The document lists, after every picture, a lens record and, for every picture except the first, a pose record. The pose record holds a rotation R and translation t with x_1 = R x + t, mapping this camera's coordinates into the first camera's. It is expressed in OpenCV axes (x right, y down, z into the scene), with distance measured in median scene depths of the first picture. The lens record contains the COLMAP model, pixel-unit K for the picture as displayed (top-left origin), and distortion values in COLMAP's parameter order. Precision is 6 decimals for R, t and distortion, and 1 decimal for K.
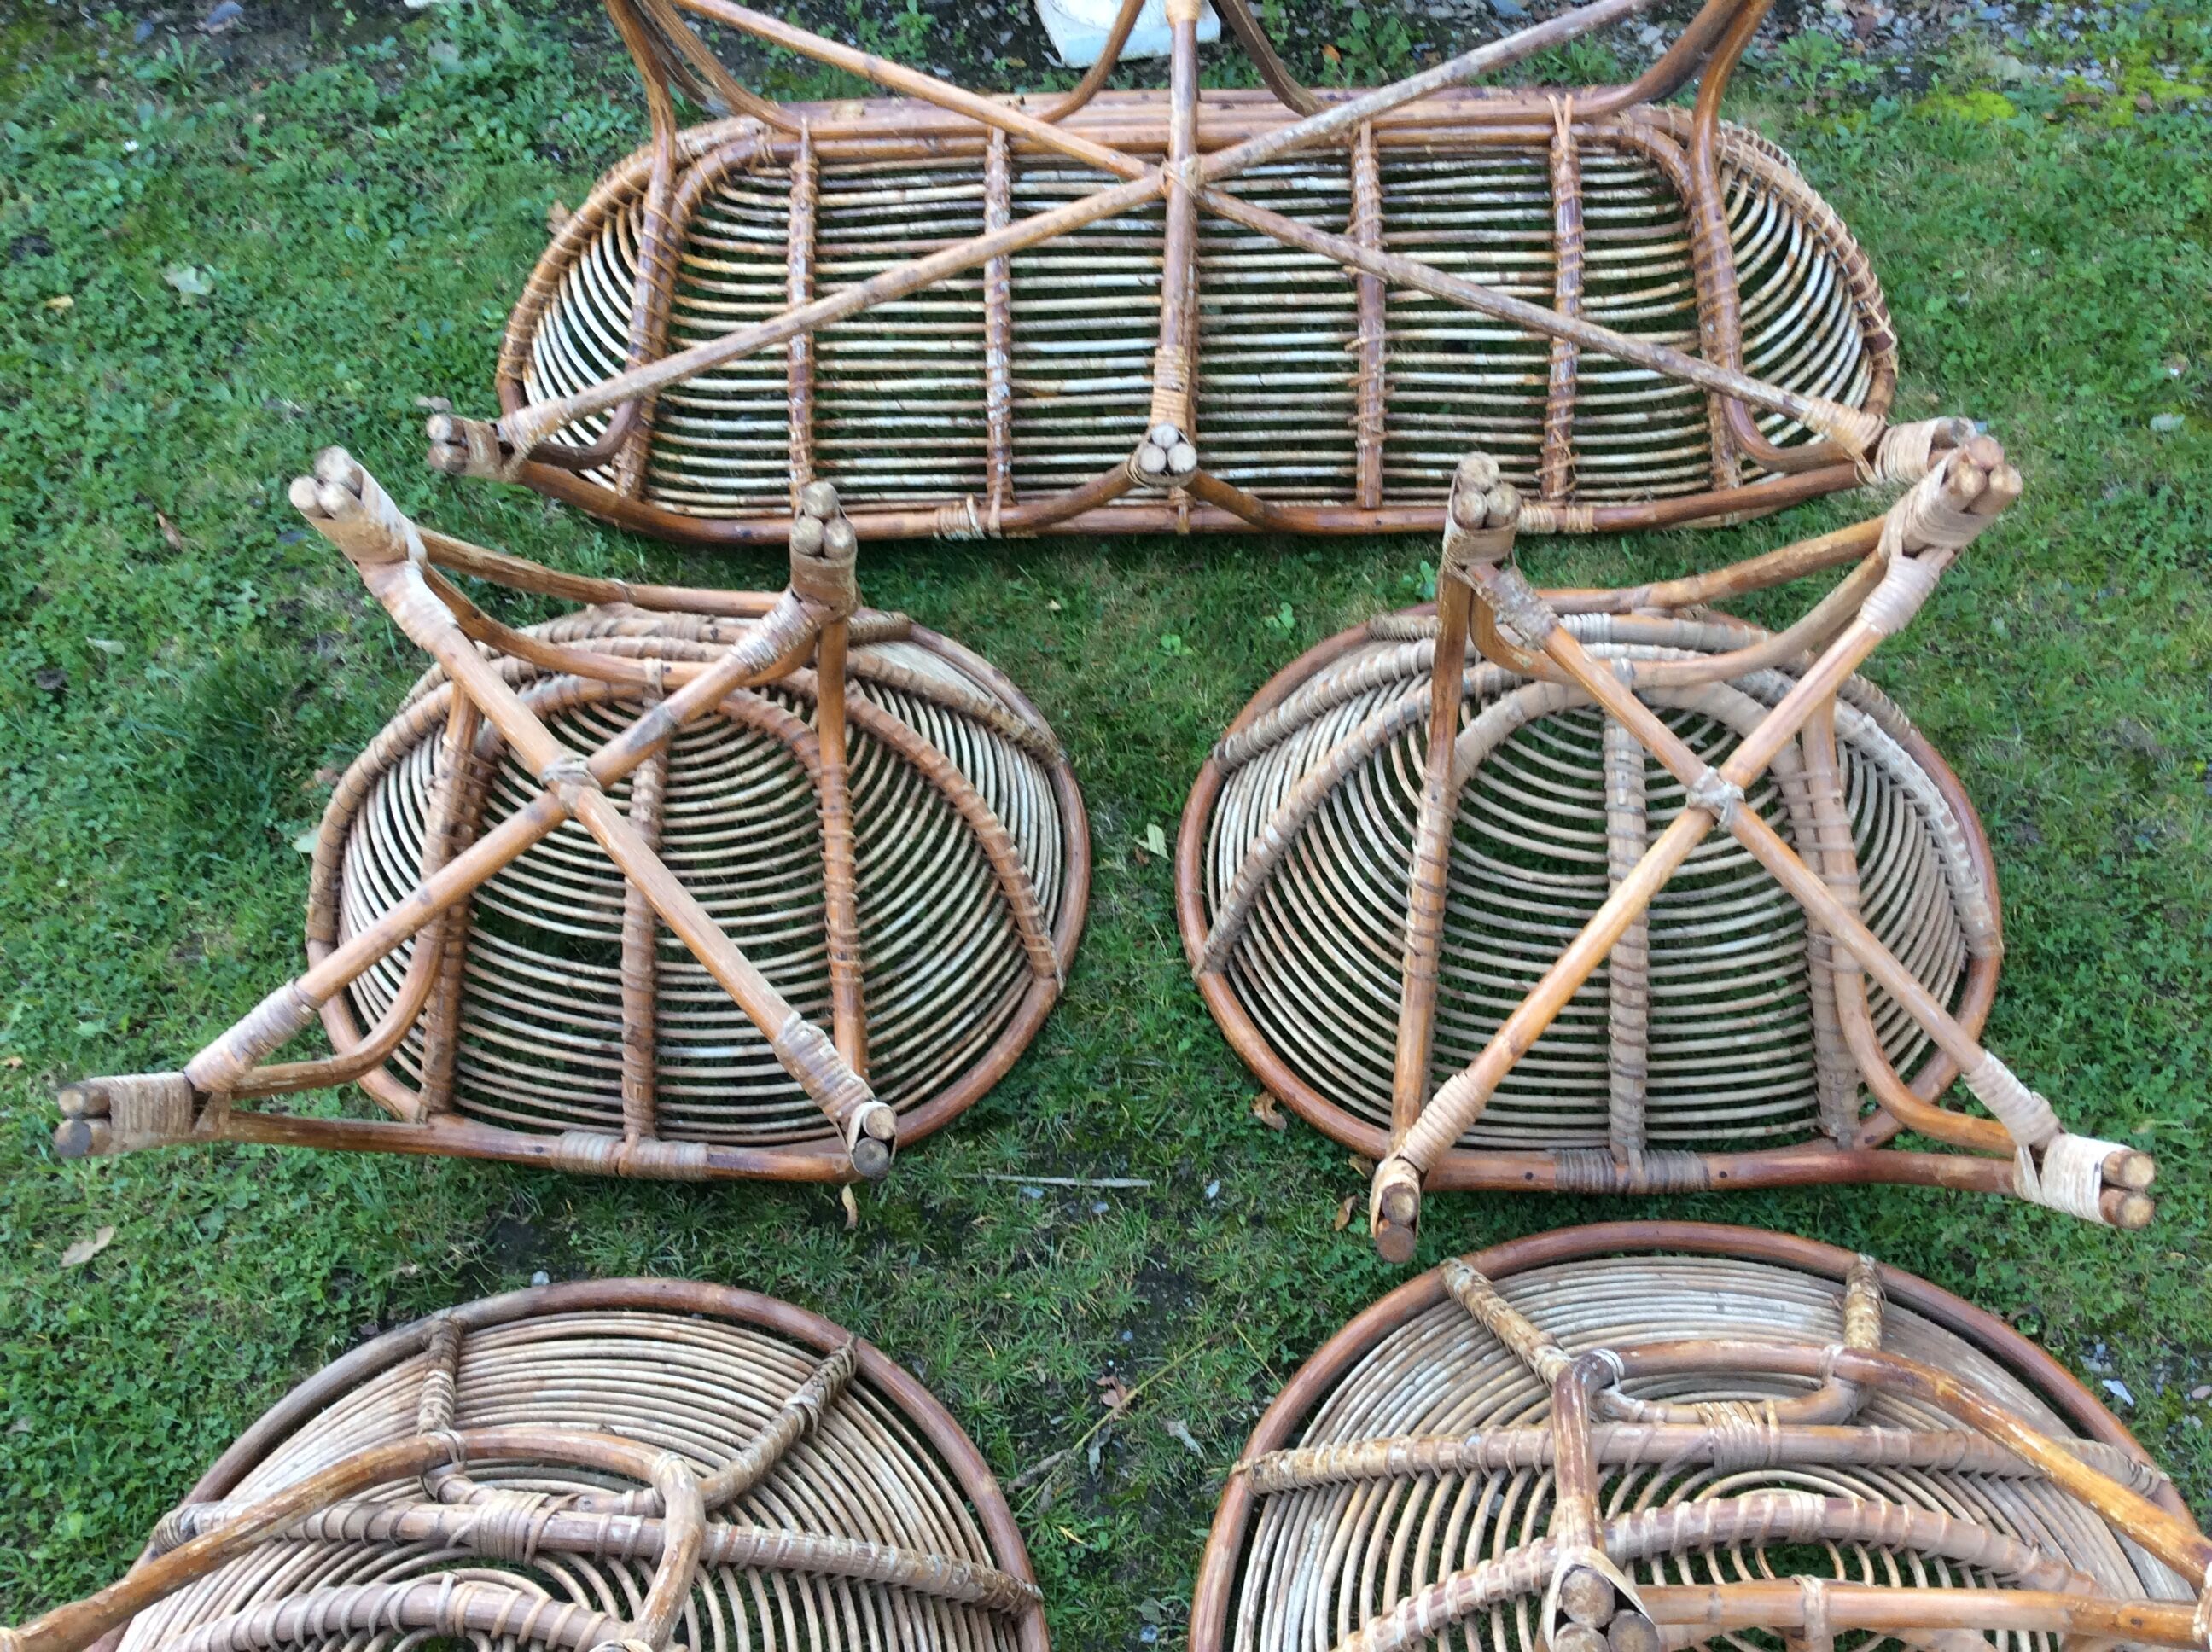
lens RADIAL K [[1990.7, 0, 1110.2], [0, 1990.7, 866.7], [0, 0, 1]] dist [0.103386, -0.197626]
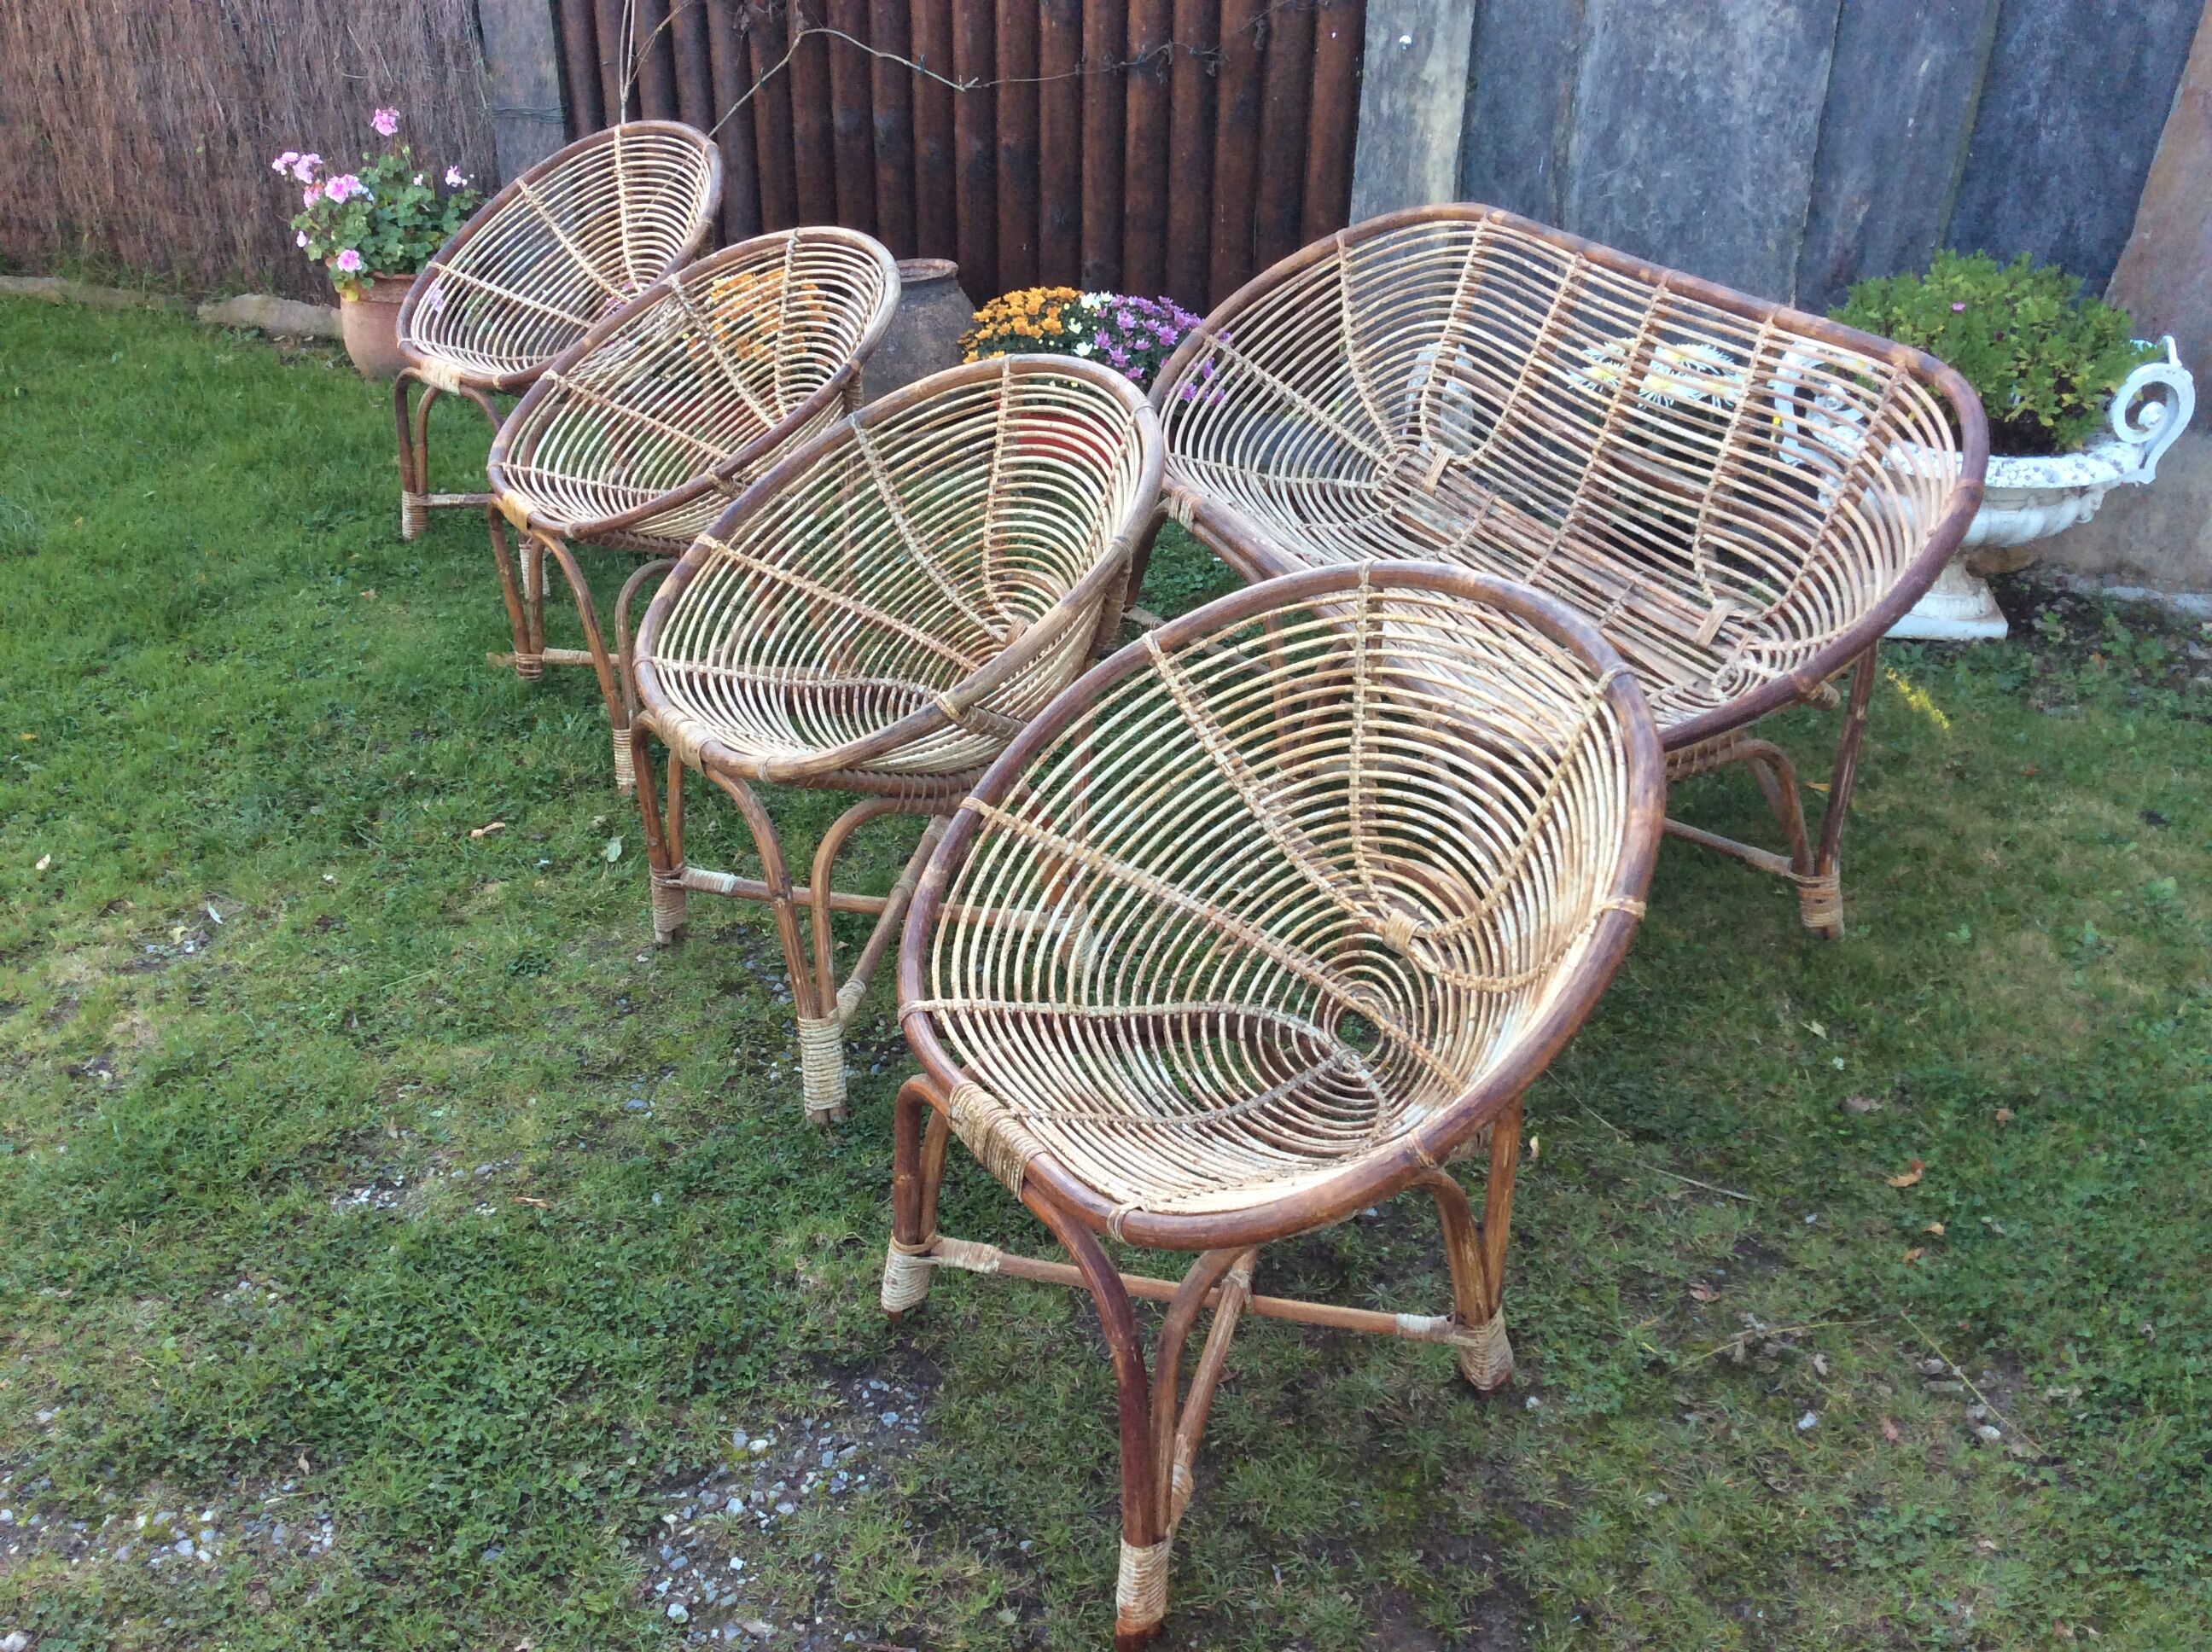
lens RADIAL K [[1990.7, 0, 1110.2], [0, 1990.7, 866.7], [0, 0, 1]] dist [0.103386, -0.197626]
pose [[0.904436, 0.203465, -0.374964, 0.069225], [-0.328656, 0.892701, -0.308336, 0.422089], [0.271995, 0.402104, 0.874260, -0.310295]]
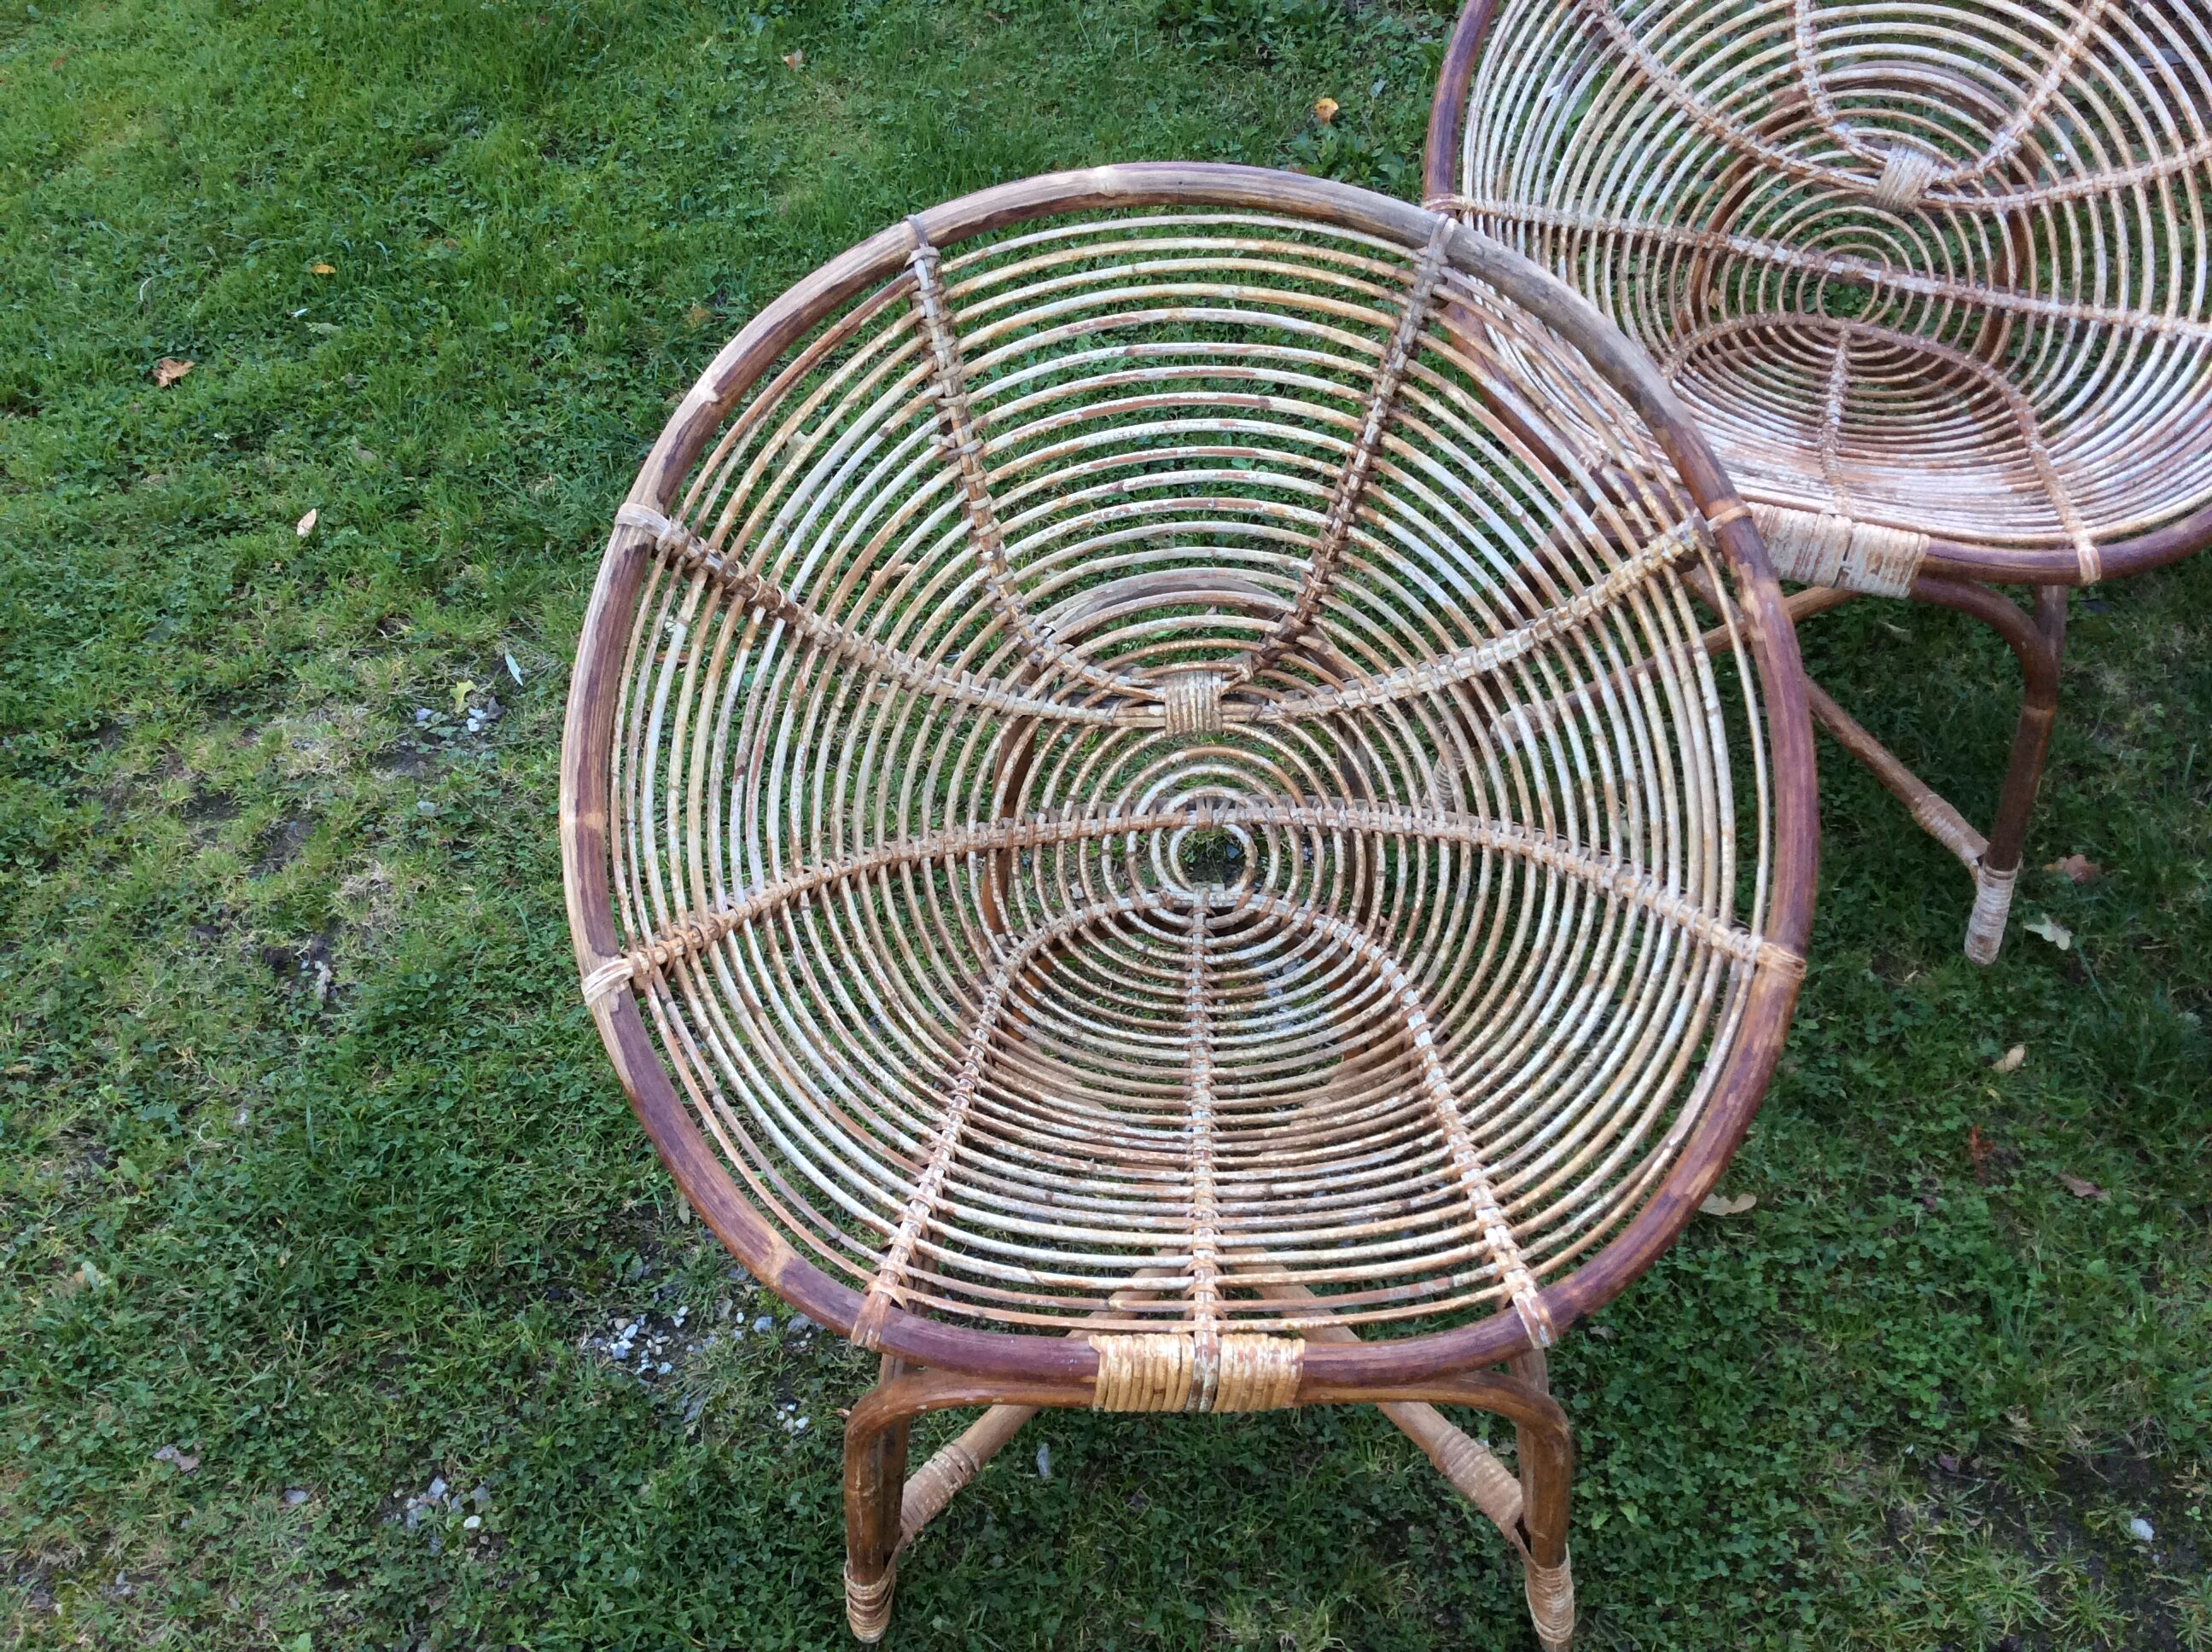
lens RADIAL K [[2001.3, 0, 1126.3], [0, 2001.3, 853.9], [0, 0, 1]] dist [0.101368, -0.164676]
pose [[0.758937, 0.488571, -0.430479, -0.300679], [-0.502423, 0.859907, 0.090175, 0.074324], [0.414229, 0.147846, 0.898085, -0.003076]]
